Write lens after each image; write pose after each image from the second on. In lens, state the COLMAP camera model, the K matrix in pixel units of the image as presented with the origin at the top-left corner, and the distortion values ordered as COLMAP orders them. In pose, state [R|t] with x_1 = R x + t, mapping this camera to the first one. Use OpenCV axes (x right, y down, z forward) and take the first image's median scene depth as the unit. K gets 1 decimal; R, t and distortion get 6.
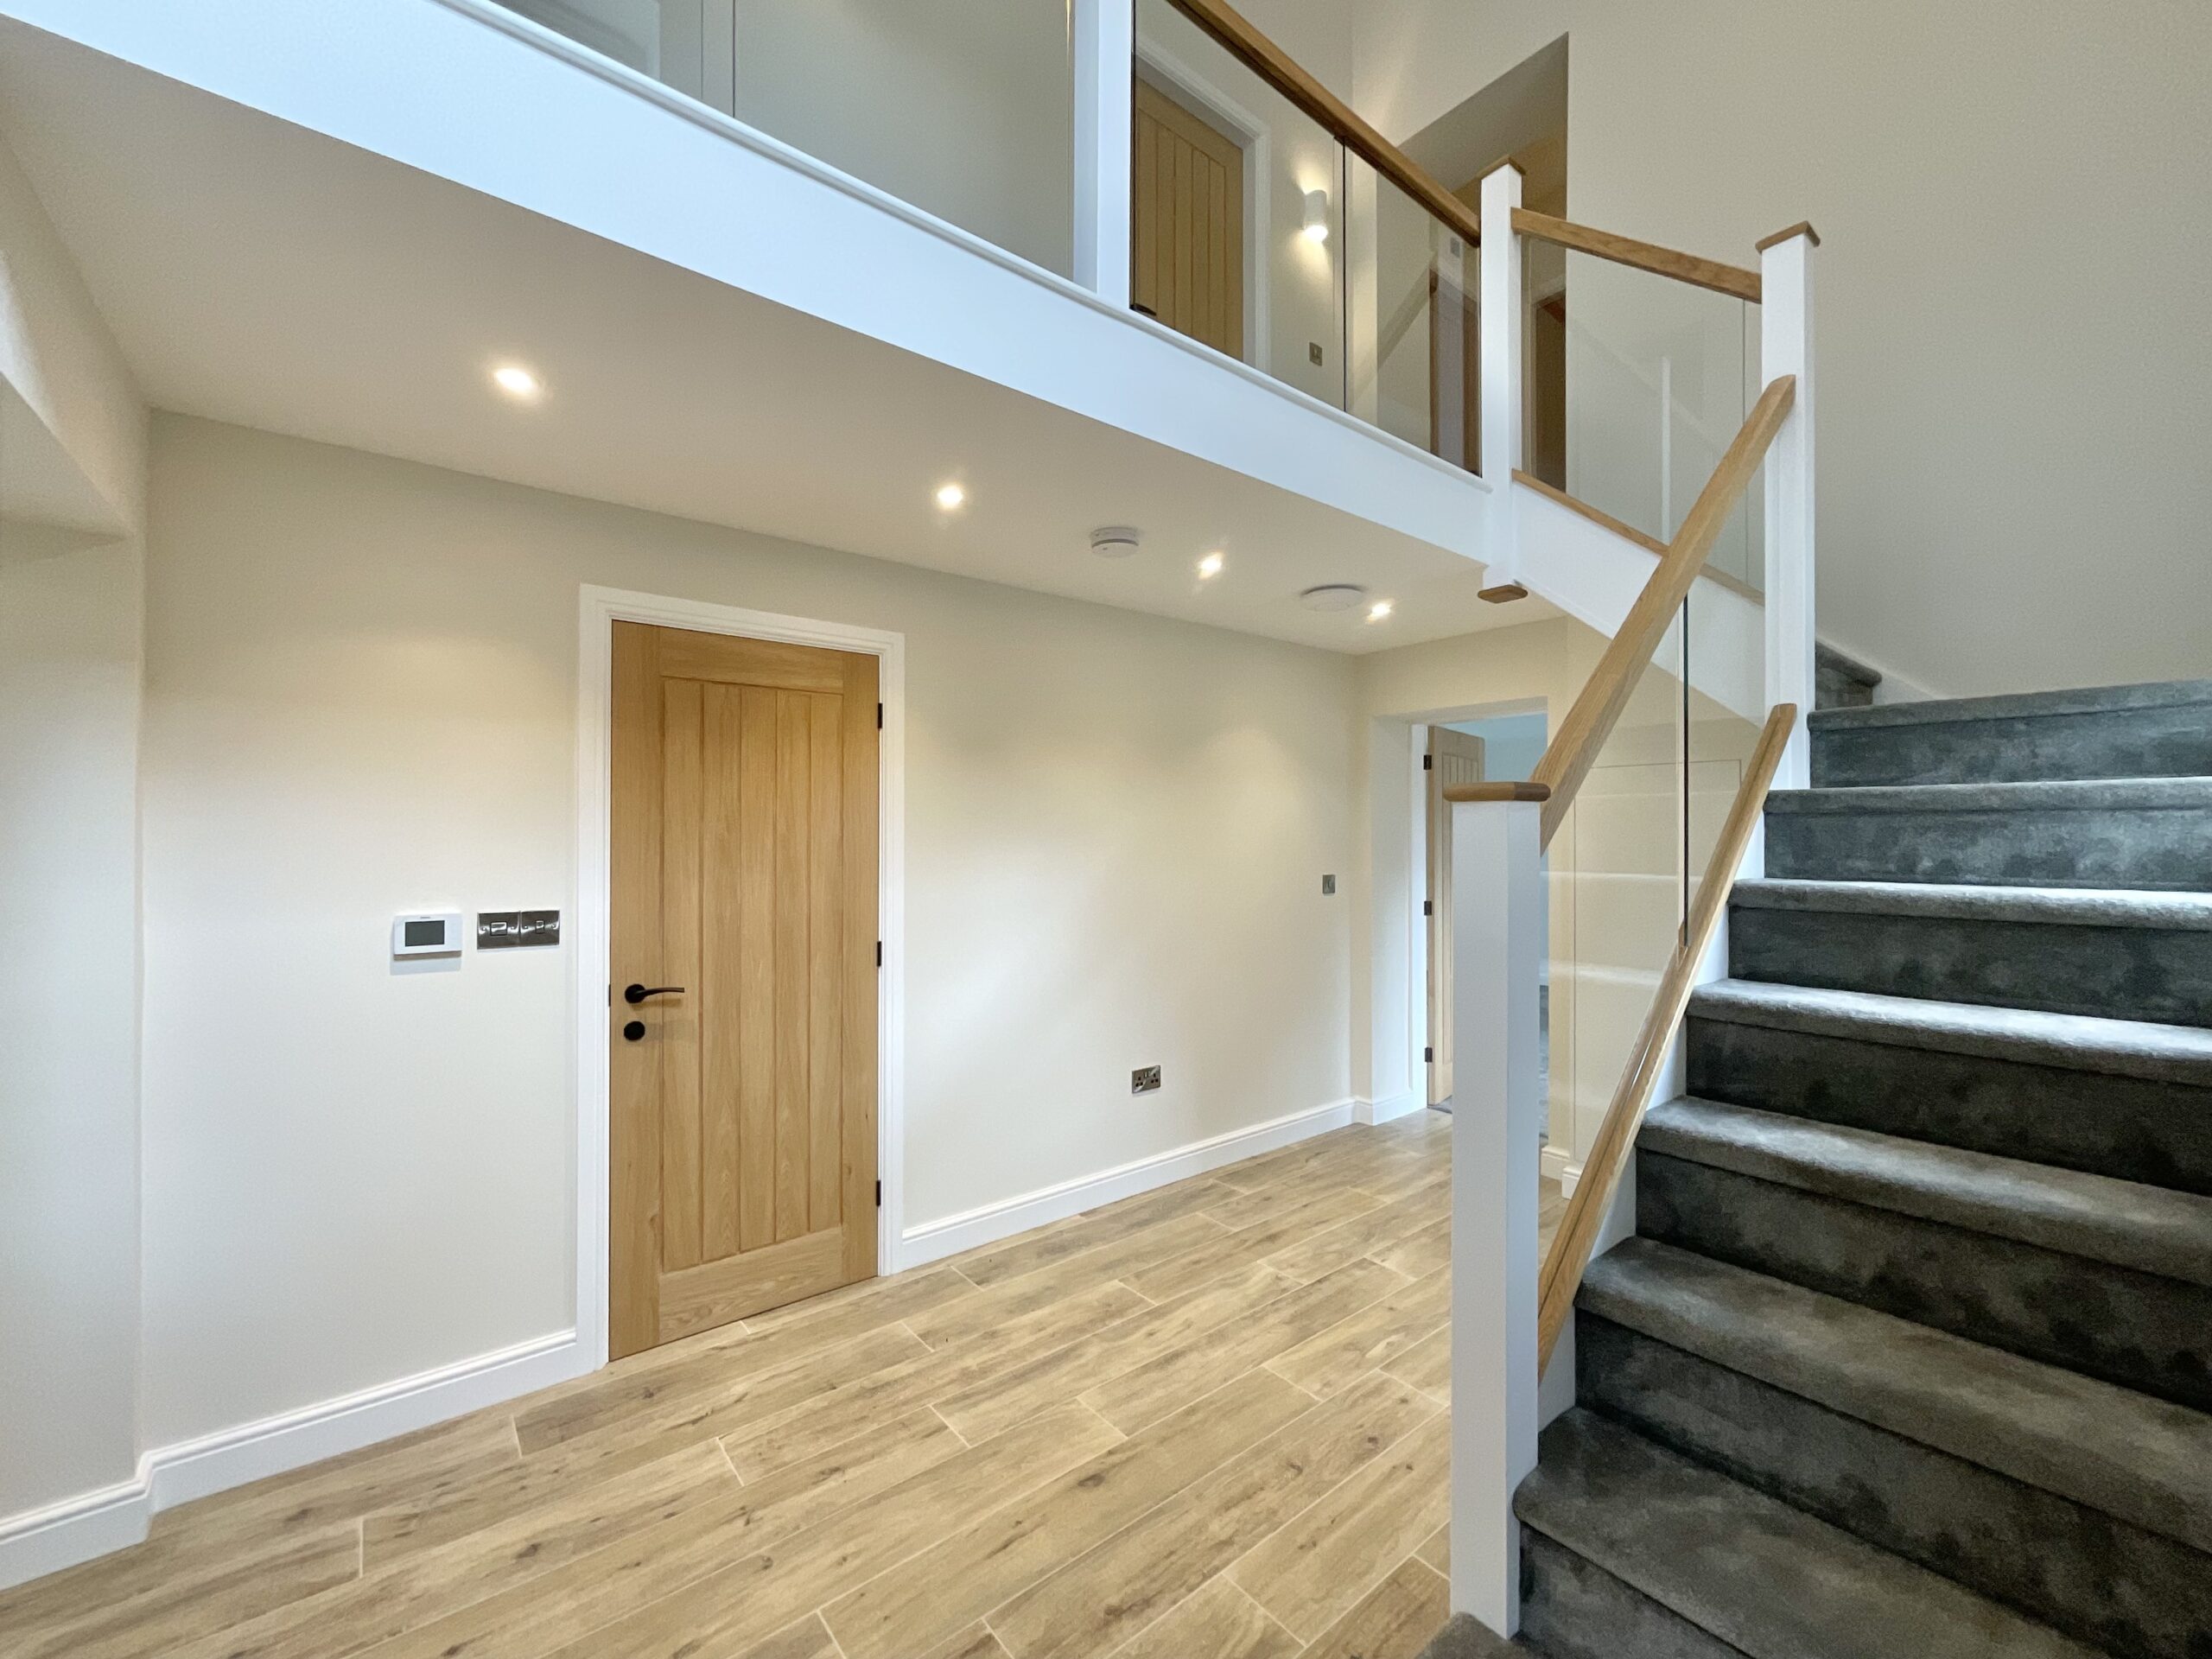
lens RADIAL K [[896.2, 0, 1106.0], [0, 896.2, 829.5], [0, 0, 1]] dist [-0.001026, -0.000100]
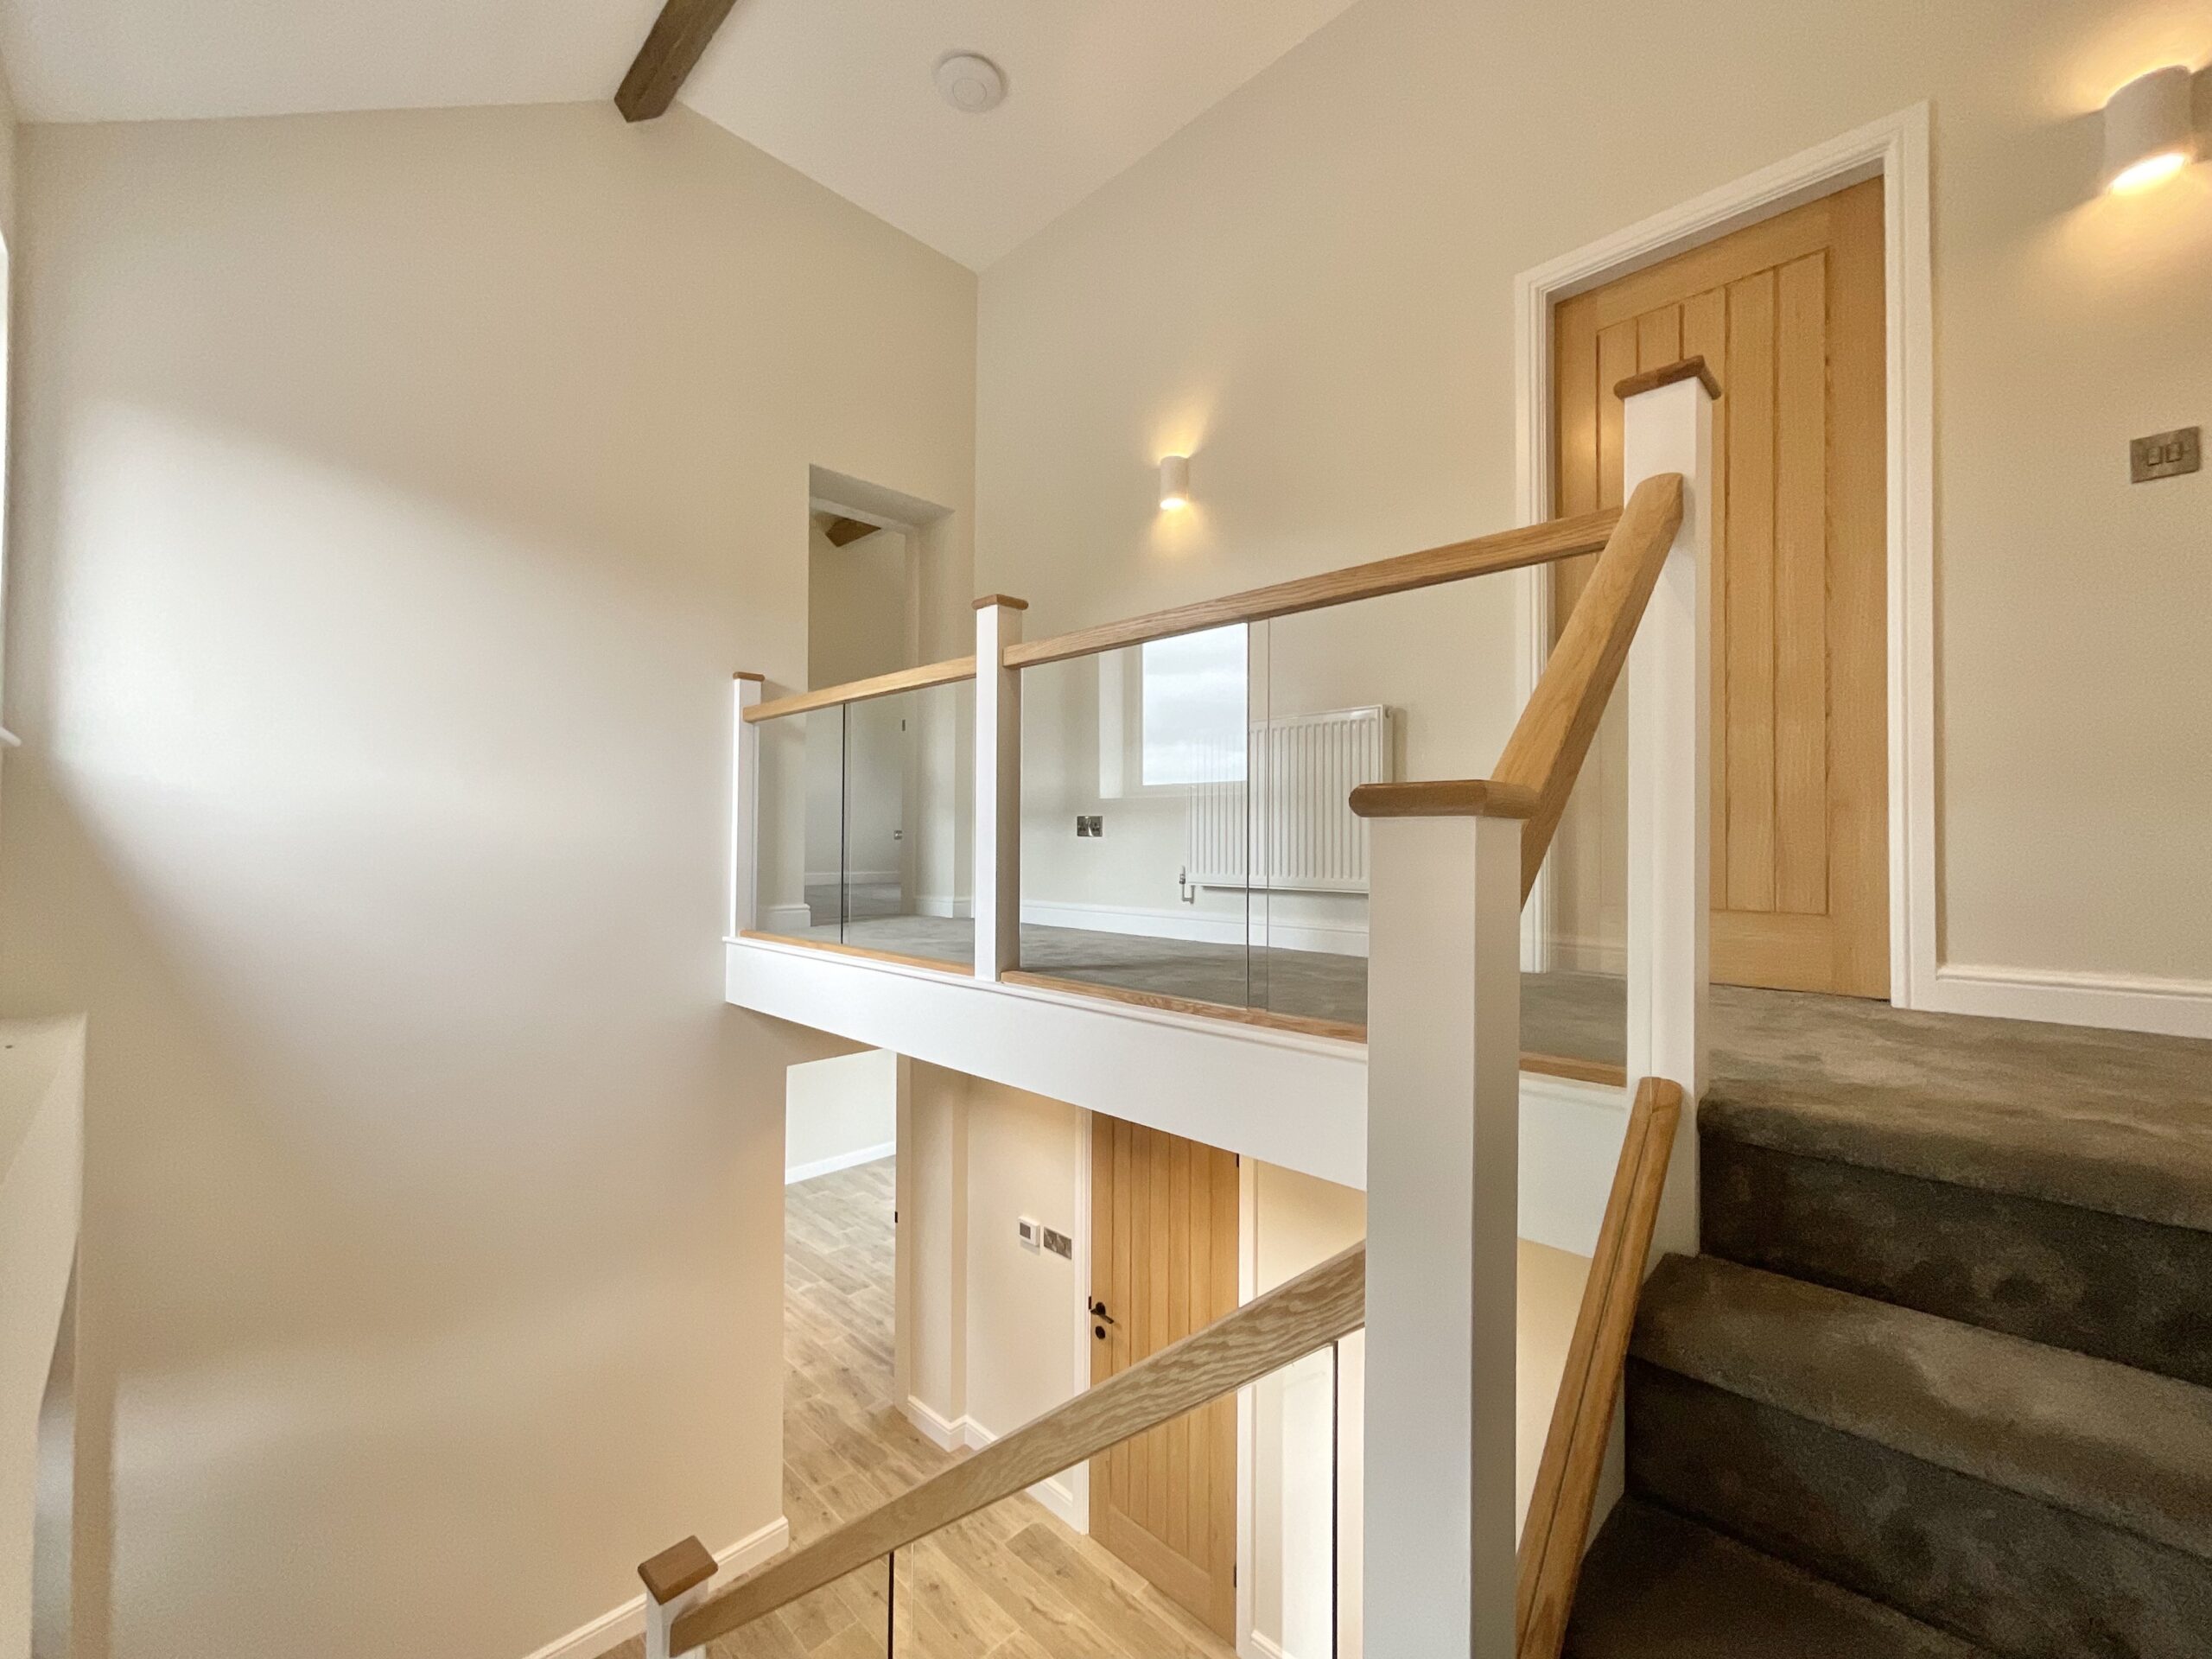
lens RADIAL K [[896.2, 0, 1106.0], [0, 896.2, 829.5], [0, 0, 1]] dist [-0.001026, -0.000100]
pose [[0.118926, -0.014480, -0.992798, 1.089798], [0.002576, 0.999895, -0.014275, -0.662075], [0.992900, -0.000860, 0.118950, 0.876758]]
